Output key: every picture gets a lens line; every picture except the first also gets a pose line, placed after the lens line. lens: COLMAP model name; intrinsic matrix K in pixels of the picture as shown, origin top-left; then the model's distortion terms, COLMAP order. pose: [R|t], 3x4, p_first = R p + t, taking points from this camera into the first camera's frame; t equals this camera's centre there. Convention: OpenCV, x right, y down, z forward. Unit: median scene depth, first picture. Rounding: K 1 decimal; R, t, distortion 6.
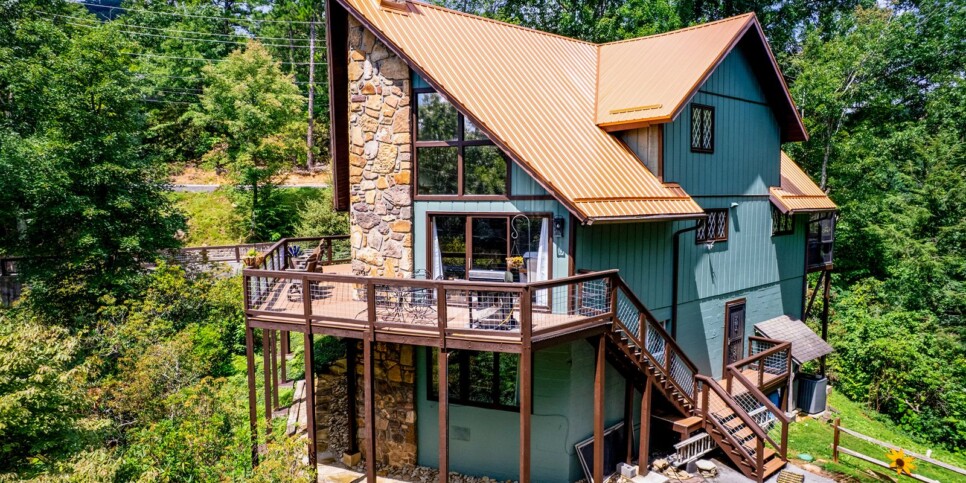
lens RADIAL K [[618.3, 0, 483.0], [0, 618.3, 241.5], [0, 0, 1]] dist [-0.064185, 0.051719]
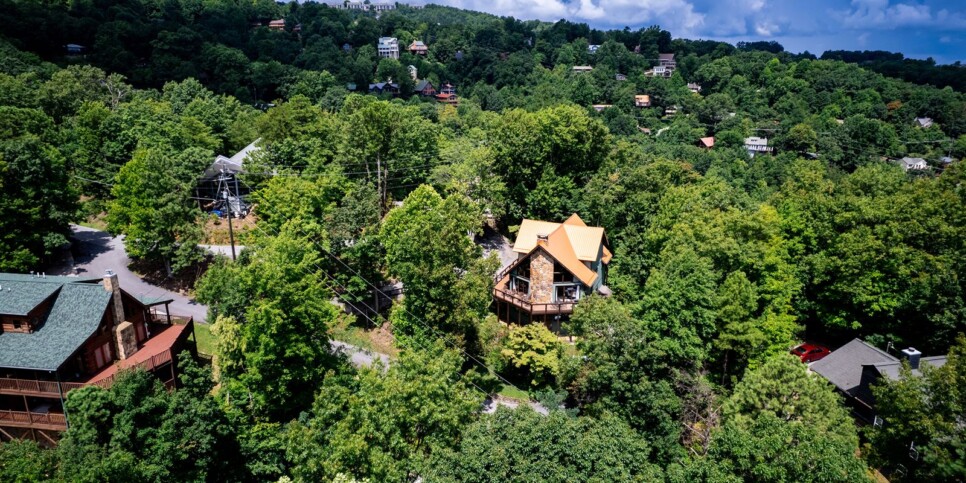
lens RADIAL K [[618.3, 0, 483.0], [0, 618.3, 241.5], [0, 0, 1]] dist [-0.064185, 0.051719]
pose [[0.886087, -0.132216, 0.444262, -2.756485], [0.039473, 0.976497, 0.211885, -1.465008], [-0.461835, -0.170212, 0.870481, -2.980998]]
